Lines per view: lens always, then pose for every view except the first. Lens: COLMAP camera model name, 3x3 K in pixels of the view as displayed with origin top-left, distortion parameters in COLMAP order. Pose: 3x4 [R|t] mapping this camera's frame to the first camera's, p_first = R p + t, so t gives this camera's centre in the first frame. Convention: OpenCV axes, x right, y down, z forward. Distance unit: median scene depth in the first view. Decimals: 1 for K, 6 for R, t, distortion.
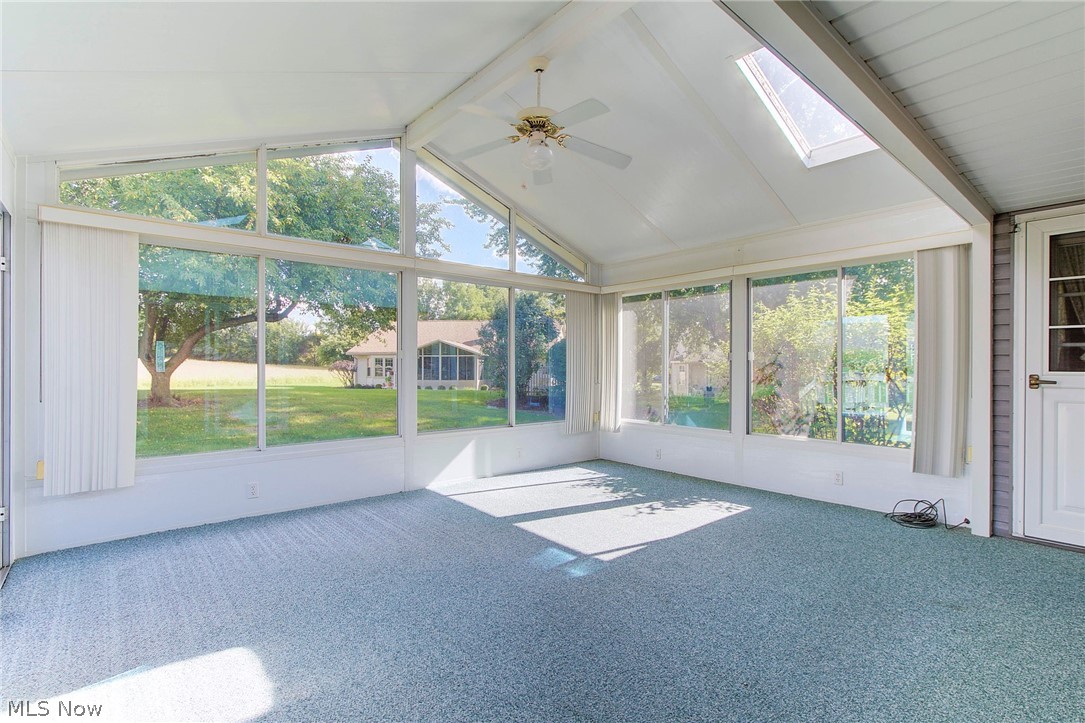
lens RADIAL K [[510.5, 0, 547.1], [0, 510.5, 365.8], [0, 0, 1]] dist [-0.005851, 0.000657]
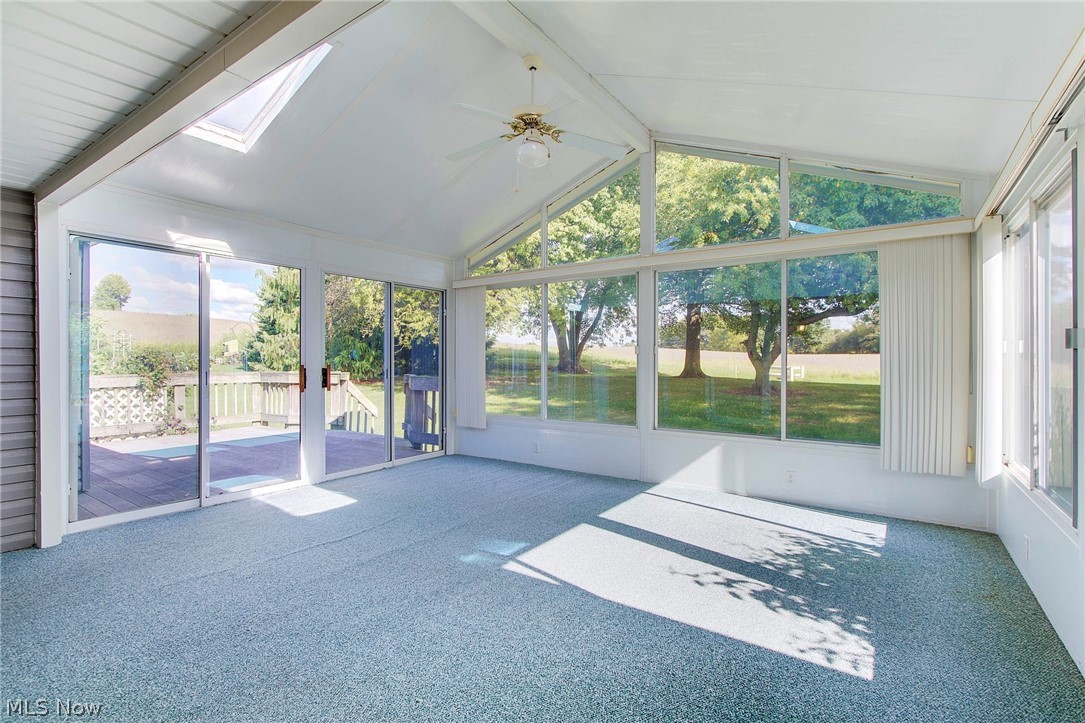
lens RADIAL K [[510.5, 0, 543.3], [0, 510.5, 360.2], [0, 0, 1]] dist [-0.005851, 0.000657]
pose [[0.240371, -0.000353, -0.970681, 0.810638], [0.001912, 0.999998, 0.000110, -0.000869], [0.970679, -0.001883, 0.240372, 0.653868]]
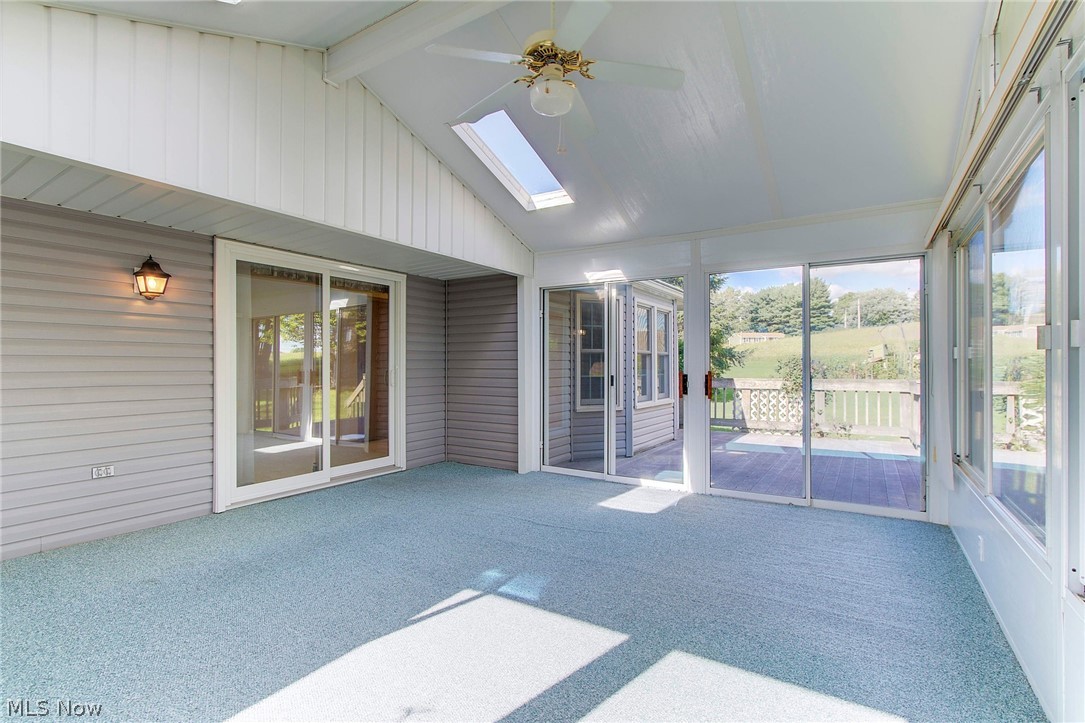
lens RADIAL K [[510.5, 0, 542.0], [0, 510.5, 362.4], [0, 0, 1]] dist [-0.005851, 0.000657]
pose [[-0.958536, -0.003196, -0.284954, 0.183948], [-0.000840, 0.999964, -0.008388, -0.000594], [0.284970, -0.007801, -0.958505, 1.452482]]
